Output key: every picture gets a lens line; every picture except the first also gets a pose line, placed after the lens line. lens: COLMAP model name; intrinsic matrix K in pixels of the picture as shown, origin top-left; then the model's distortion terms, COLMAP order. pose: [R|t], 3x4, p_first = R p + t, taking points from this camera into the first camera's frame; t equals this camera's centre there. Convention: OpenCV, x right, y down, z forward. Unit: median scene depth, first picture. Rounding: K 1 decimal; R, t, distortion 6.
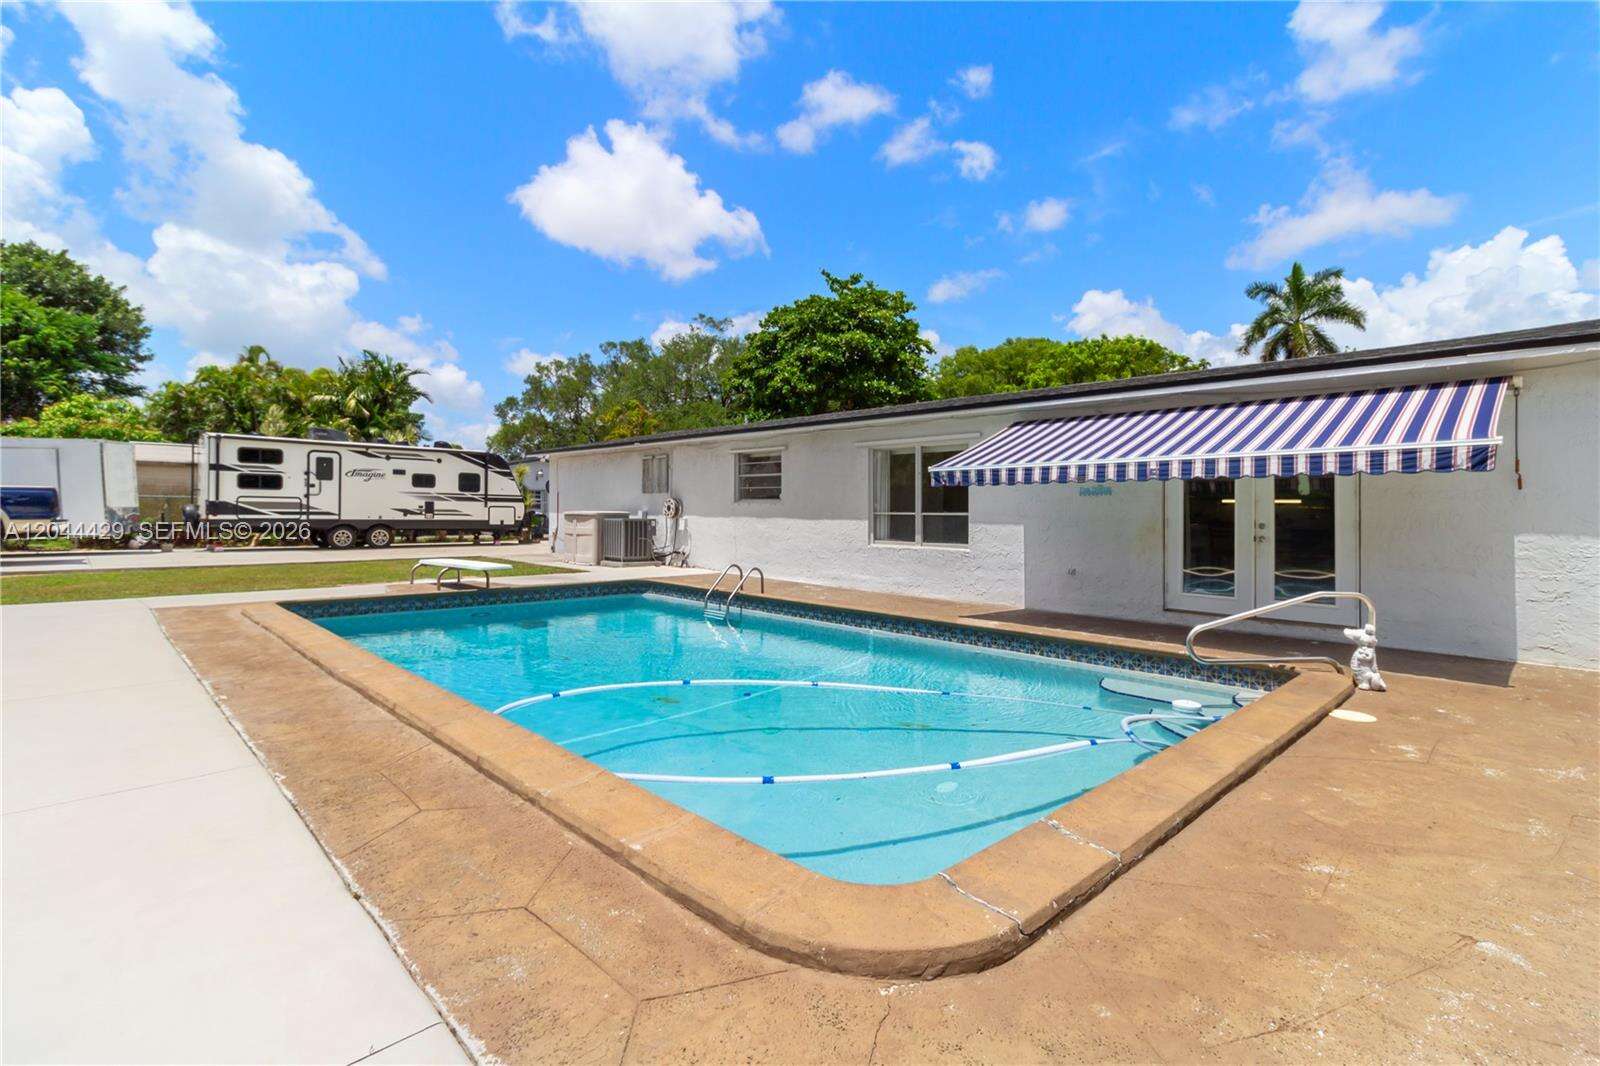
lens RADIAL K [[746.9, 0, 811.9], [0, 746.9, 510.8], [0, 0, 1]] dist [0.011021, -0.000018]
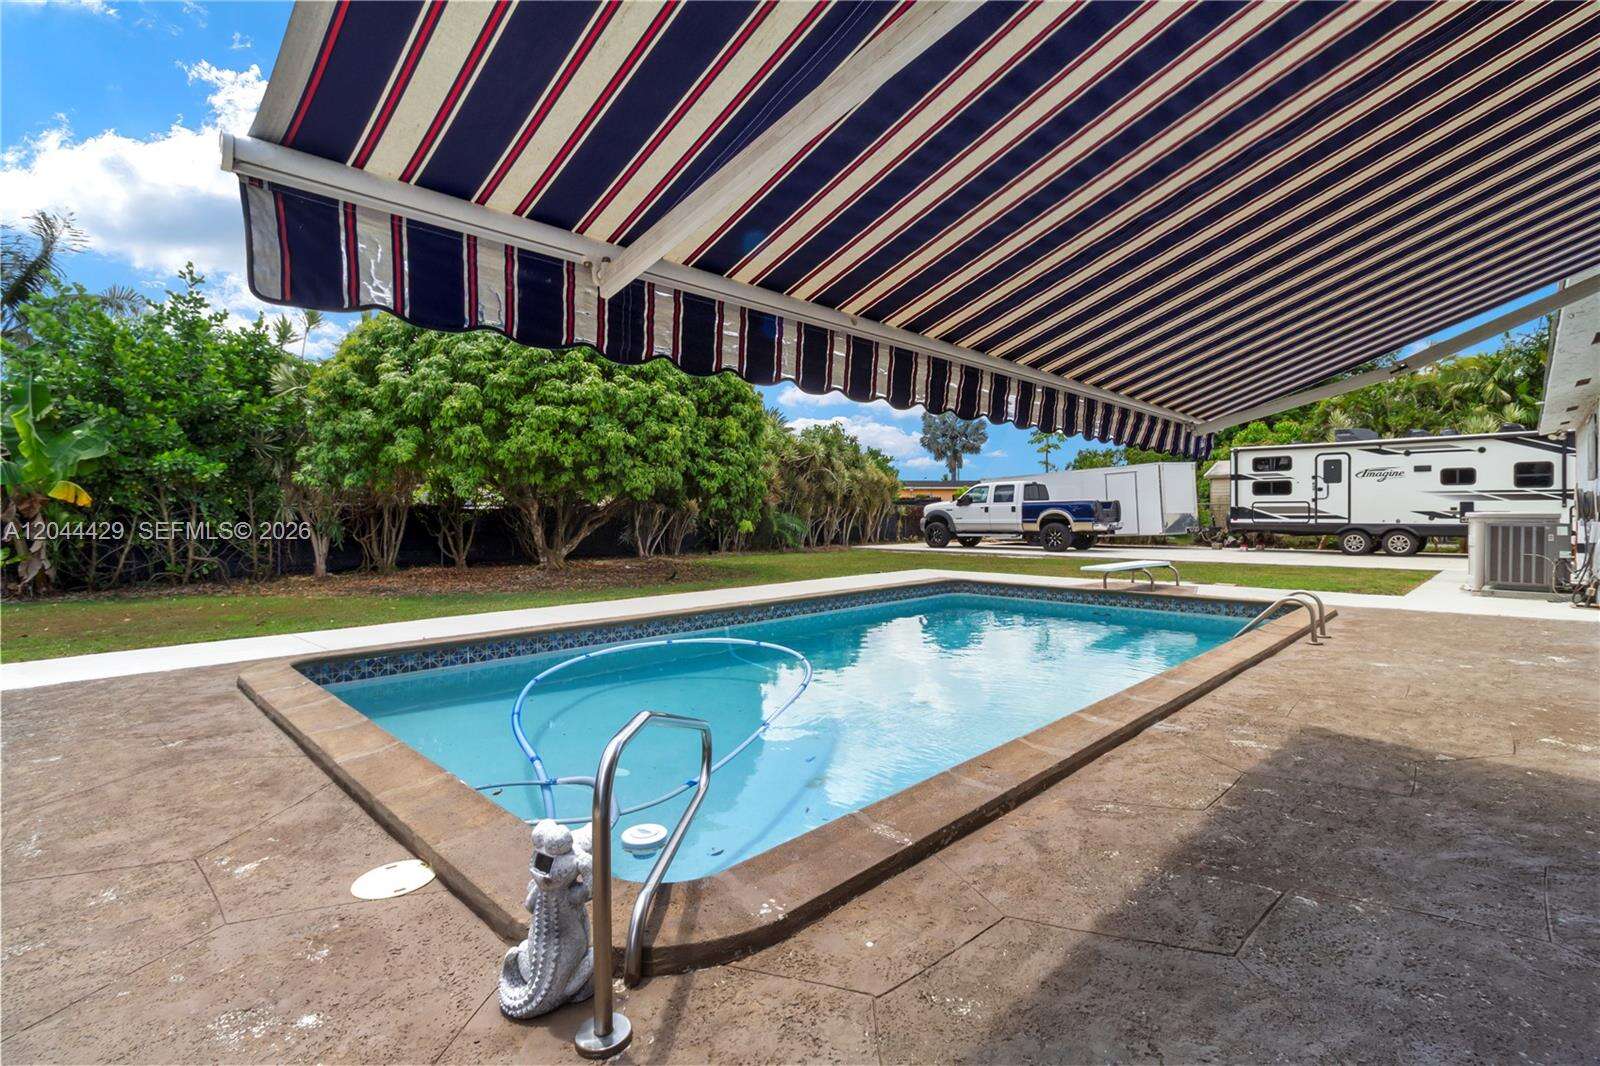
lens RADIAL K [[746.9, 0, 811.9], [0, 746.9, 510.8], [0, 0, 1]] dist [0.011021, -0.000018]
pose [[0.031271, -0.013703, -0.999417, 0.276653], [0.006873, 0.999885, -0.013494, 0.003372], [0.999487, -0.006447, 0.031362, 0.265600]]
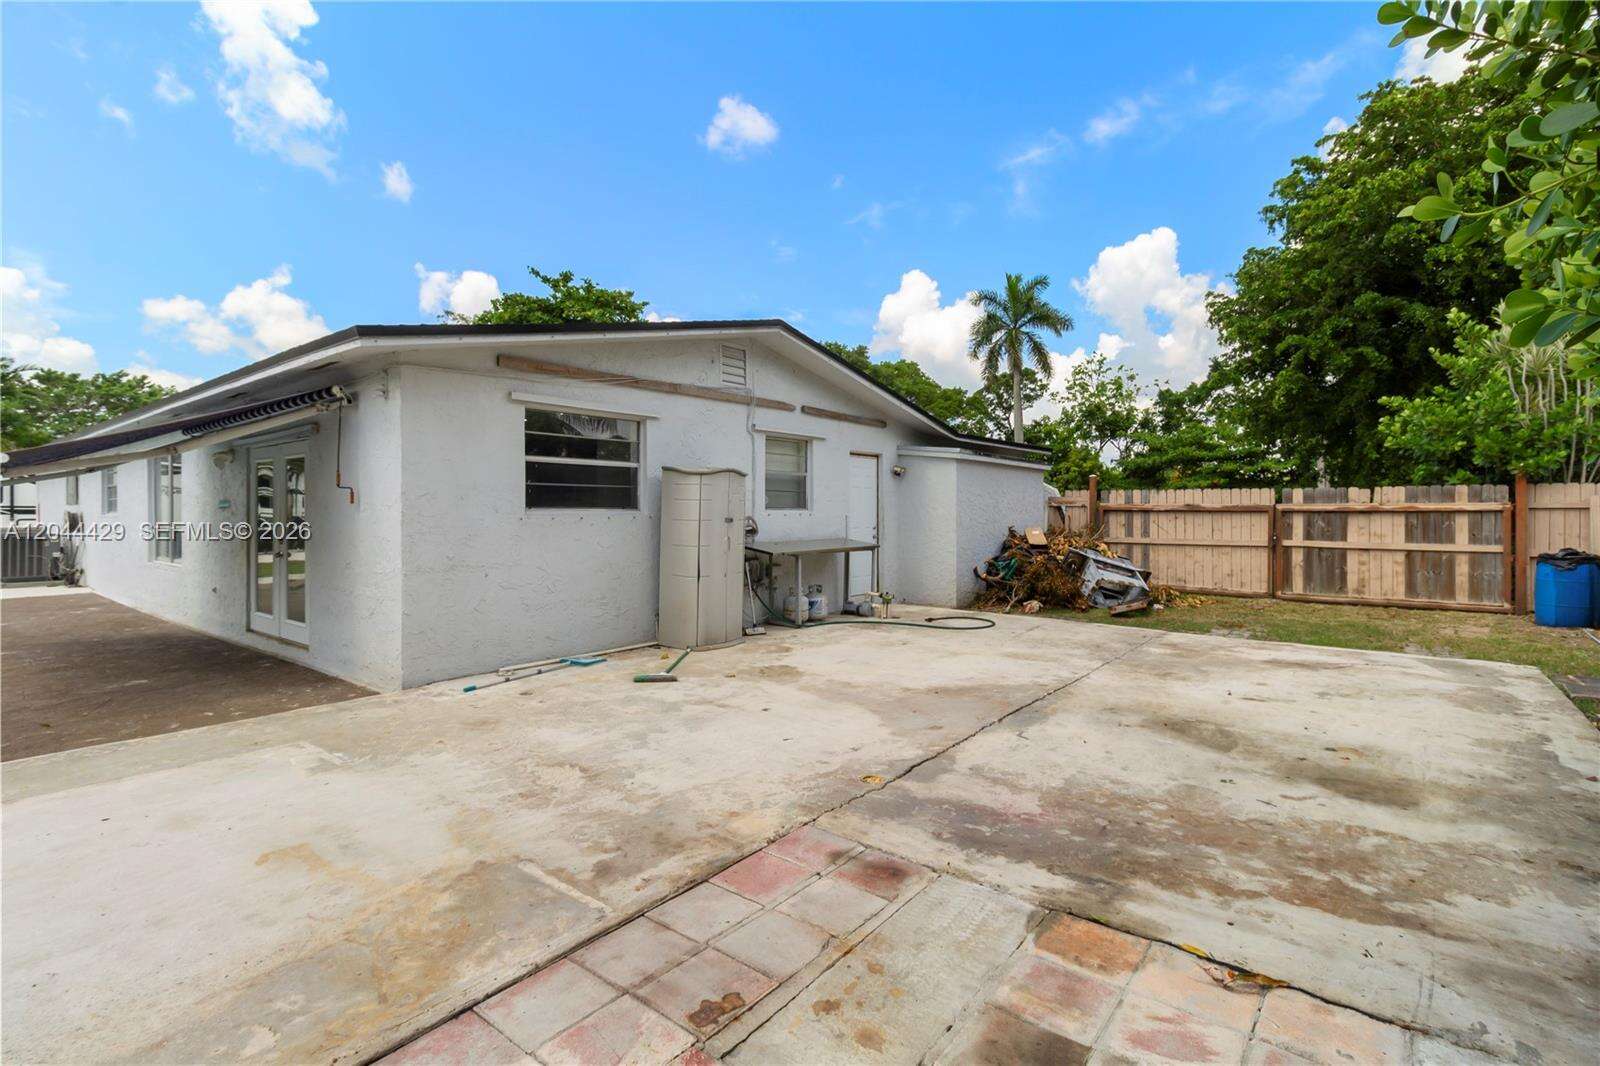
lens RADIAL K [[737.0, 0, 807.0], [0, 737.0, 515.7], [0, 0, 1]] dist [0.009815, -0.000142]
pose [[0.992681, -0.017111, 0.119549, 0.421970], [0.016075, 0.999824, 0.009621, -0.003622], [-0.119693, -0.007629, 0.992782, -0.000866]]
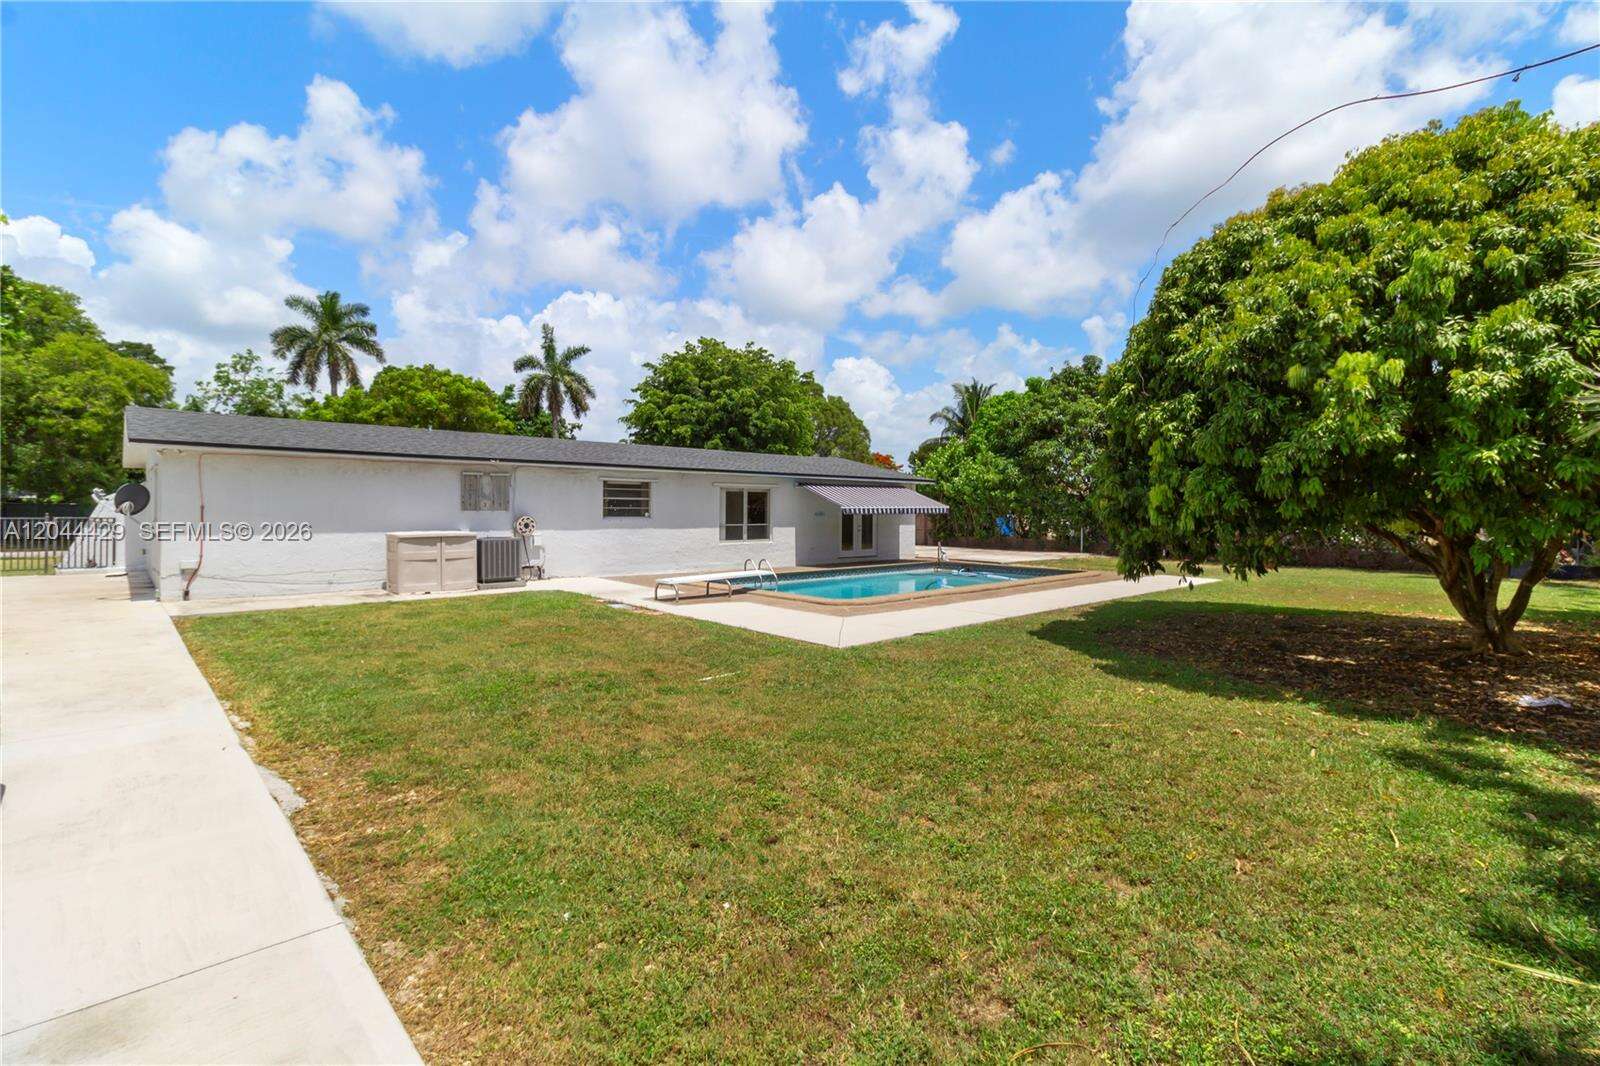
lens RADIAL K [[746.9, 0, 811.9], [0, 746.9, 510.8], [0, 0, 1]] dist [0.011021, -0.000018]
pose [[0.043091, -0.013174, 0.998984, -0.866838], [-0.007083, 0.999884, 0.013491, -0.028627], [-0.999046, -0.007657, 0.042992, 0.394211]]
